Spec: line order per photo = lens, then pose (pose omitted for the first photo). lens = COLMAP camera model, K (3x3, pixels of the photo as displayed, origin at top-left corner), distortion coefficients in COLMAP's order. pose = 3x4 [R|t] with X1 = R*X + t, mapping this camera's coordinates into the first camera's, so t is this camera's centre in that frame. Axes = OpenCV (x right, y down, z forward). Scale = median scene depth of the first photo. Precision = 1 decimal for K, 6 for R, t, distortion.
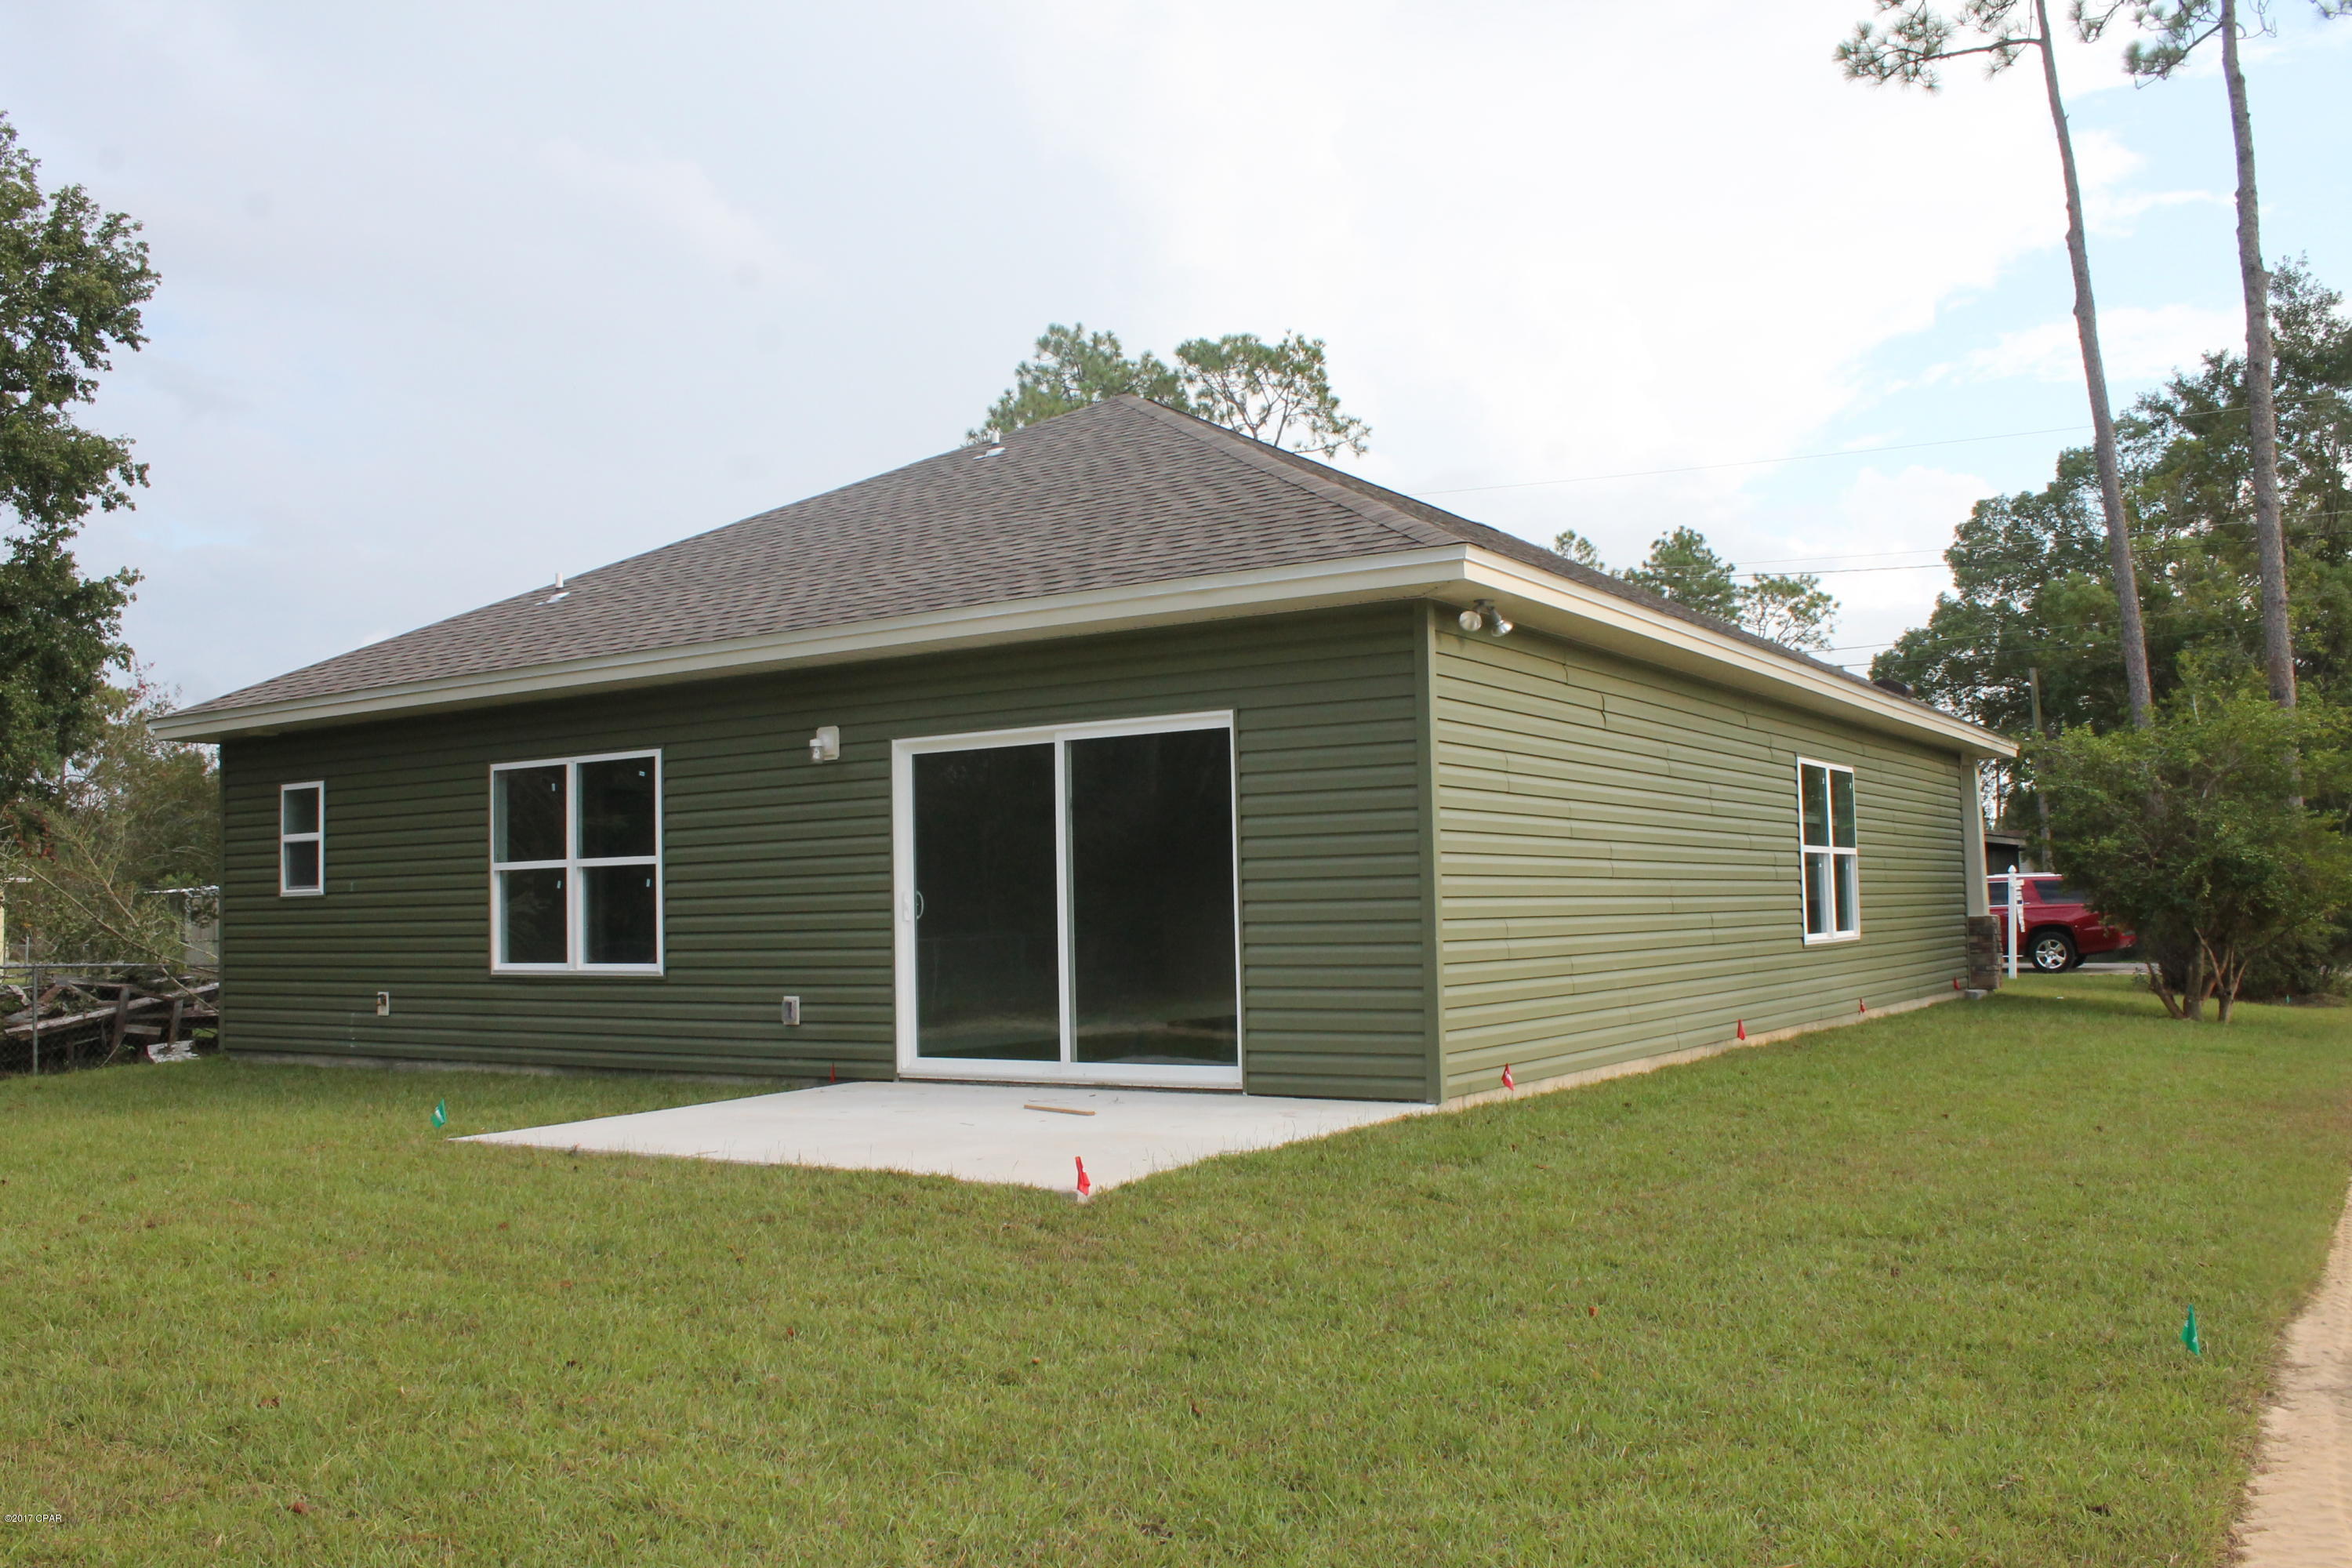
lens RADIAL K [[2001.2, 0, 1230.1], [0, 2001.2, 812.8], [0, 0, 1]] dist [-0.155532, 0.127910]
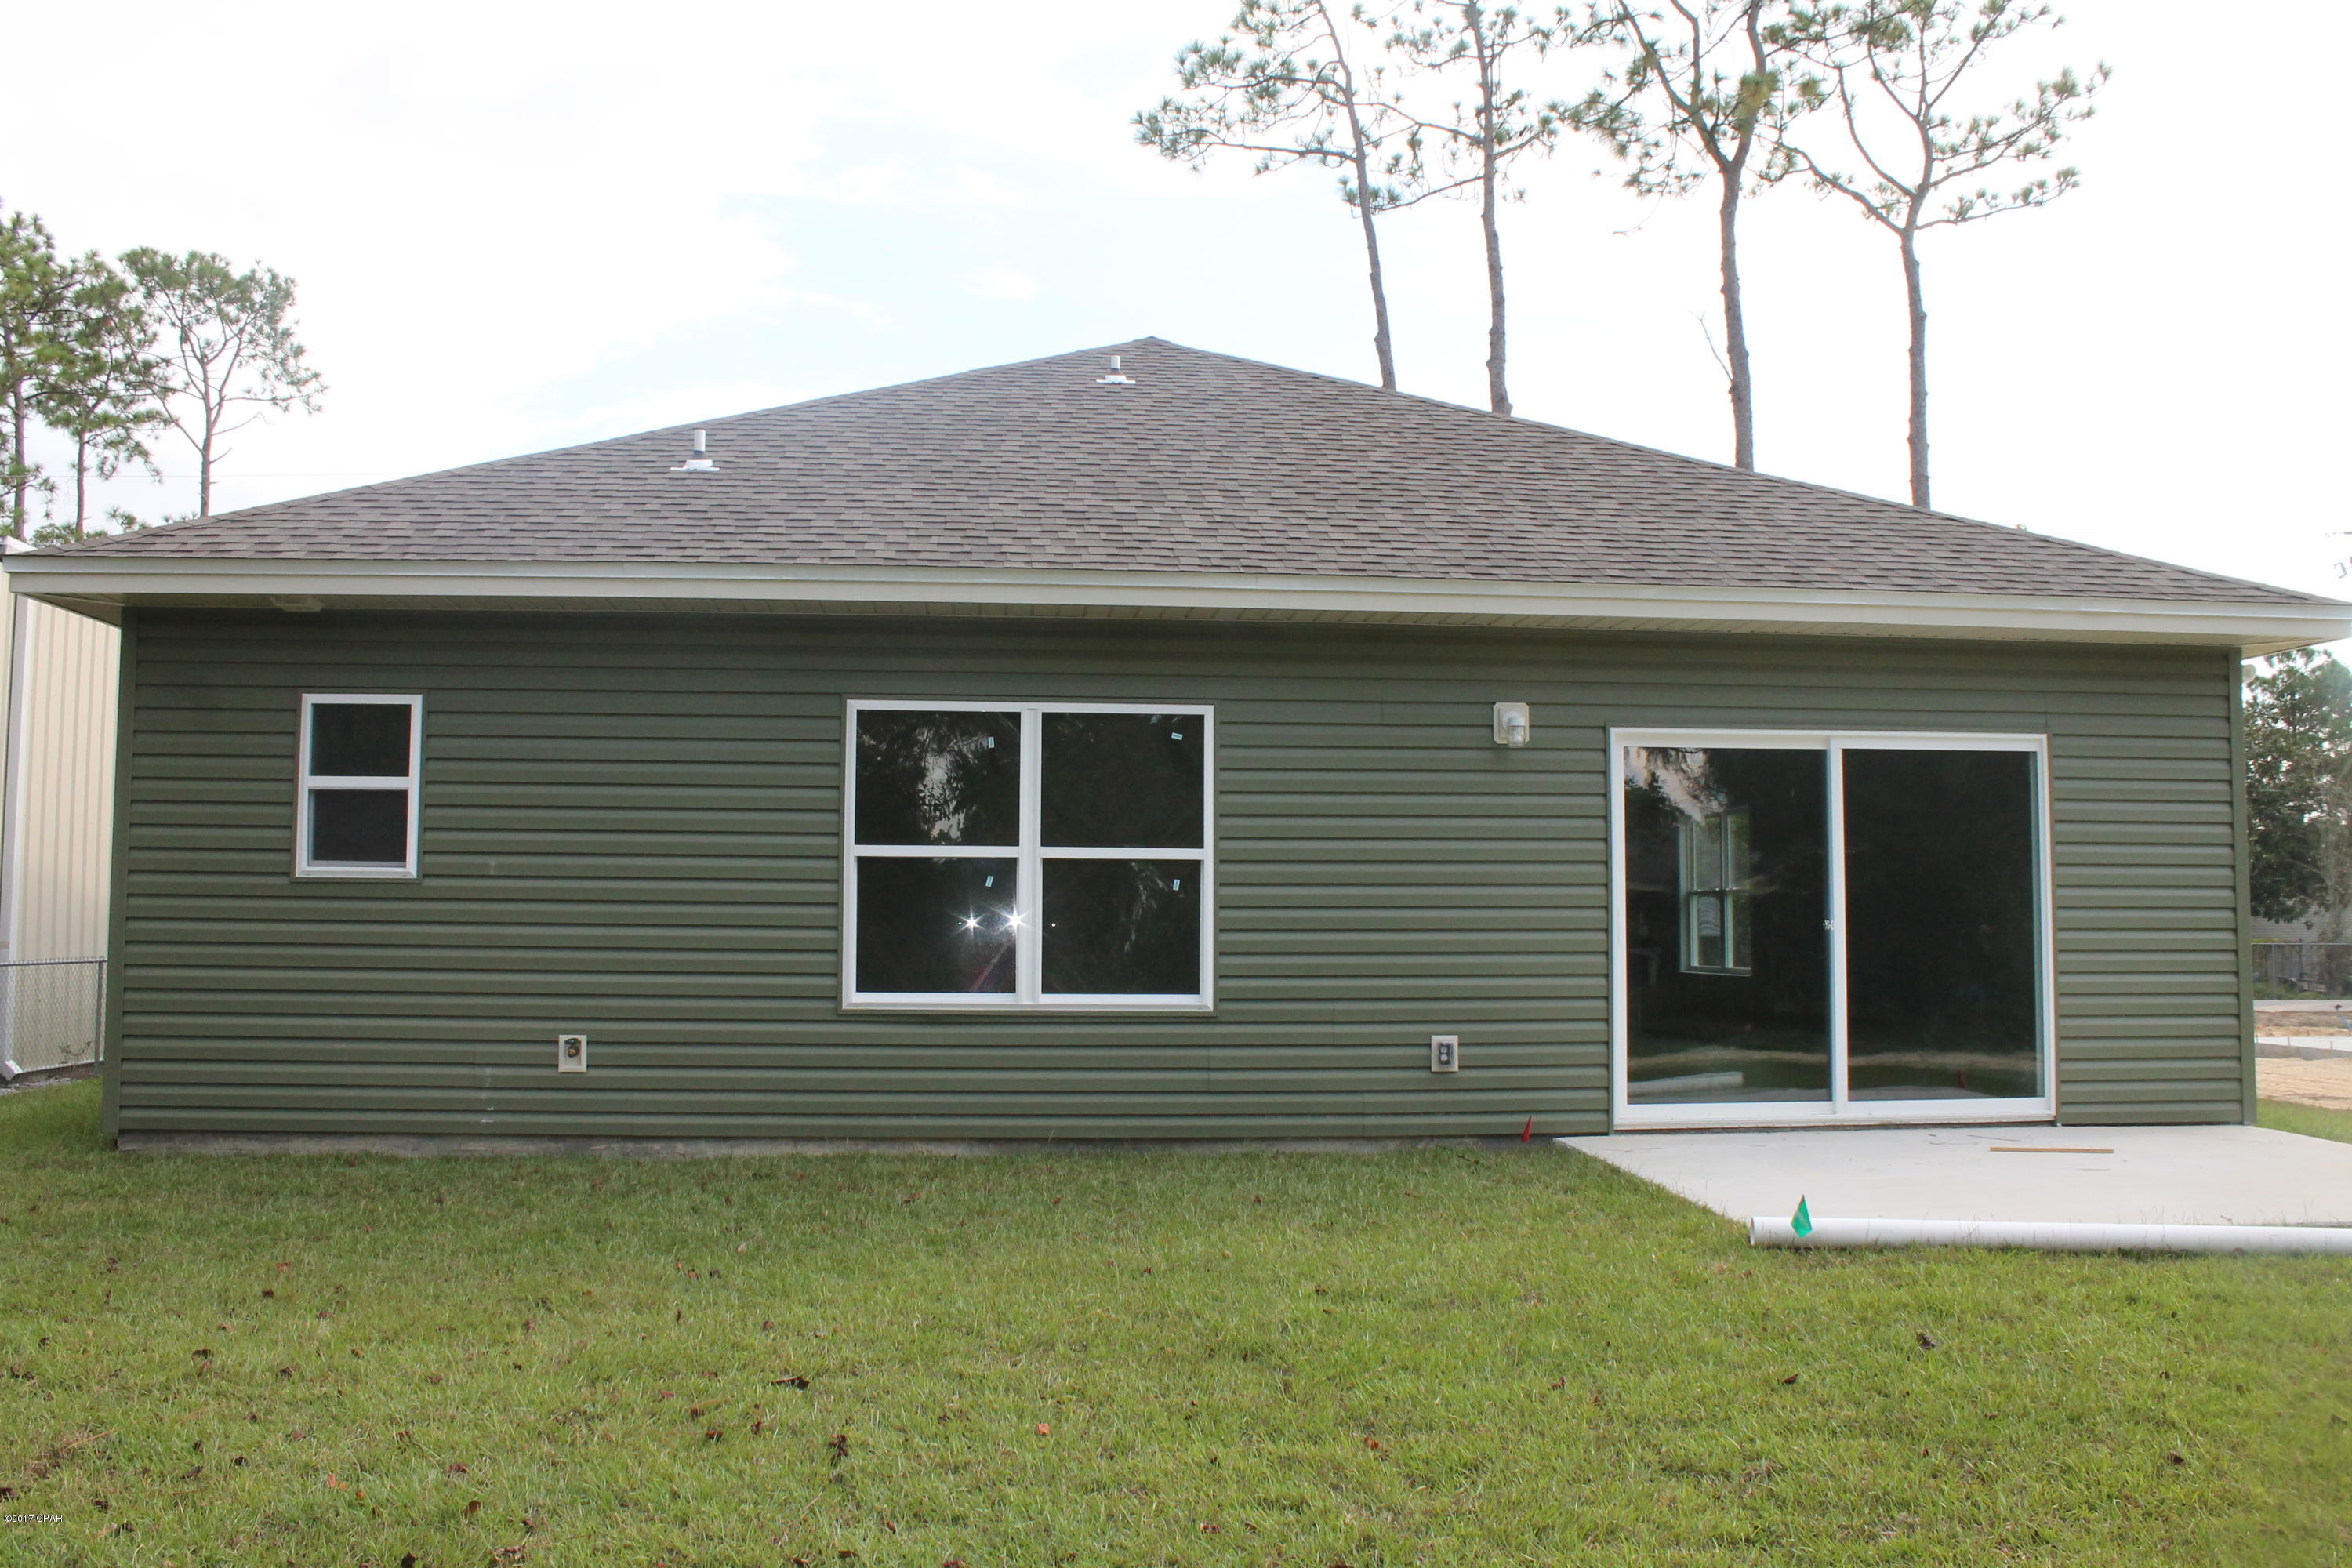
lens RADIAL K [[2001.2, 0, 1158.7], [0, 2001.2, 779.3], [0, 0, 1]] dist [-0.155532, 0.127910]
pose [[0.792378, 0.071960, 0.605772, -0.735055], [-0.052188, 0.997374, -0.050214, 0.033298], [-0.607794, 0.008175, 0.794053, 0.400746]]
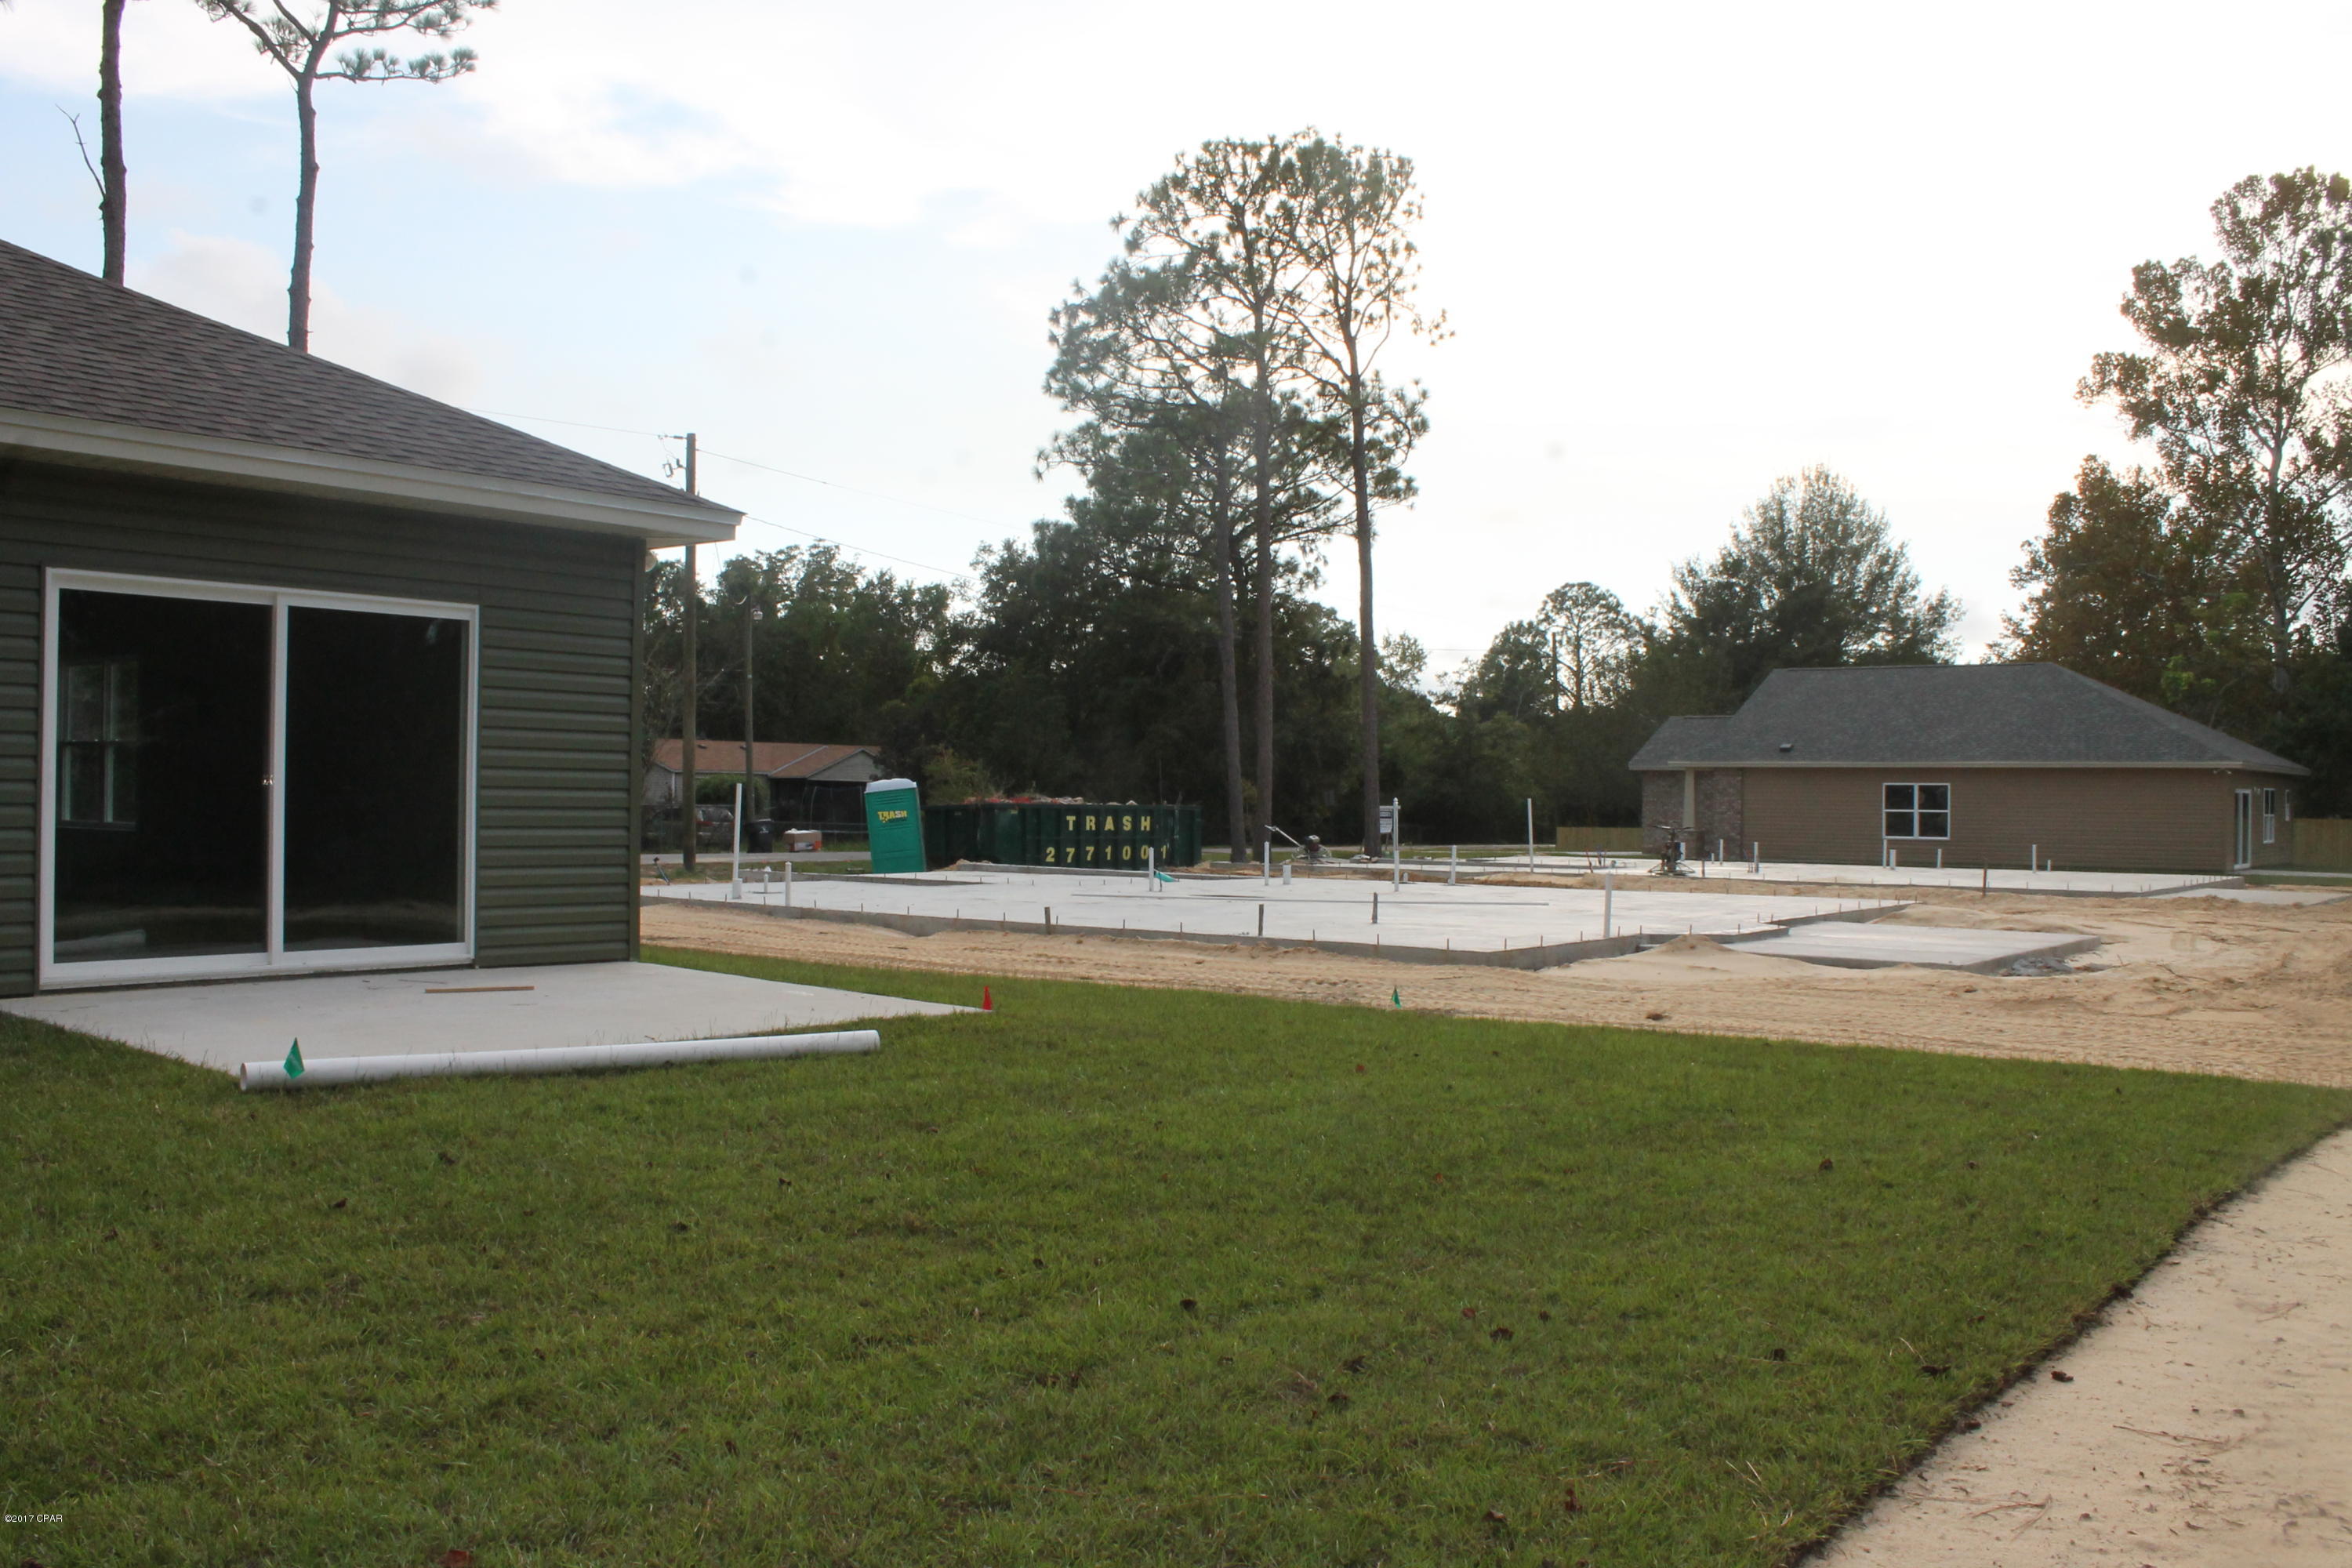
lens RADIAL K [[2001.2, 0, 1176.3], [0, 2001.2, 782.9], [0, 0, 1]] dist [-0.155532, 0.127910]
pose [[0.089893, 0.031595, 0.995450, -0.790734], [-0.062521, 0.997704, -0.026021, 0.036703], [-0.993987, -0.059898, 0.091662, 0.423995]]
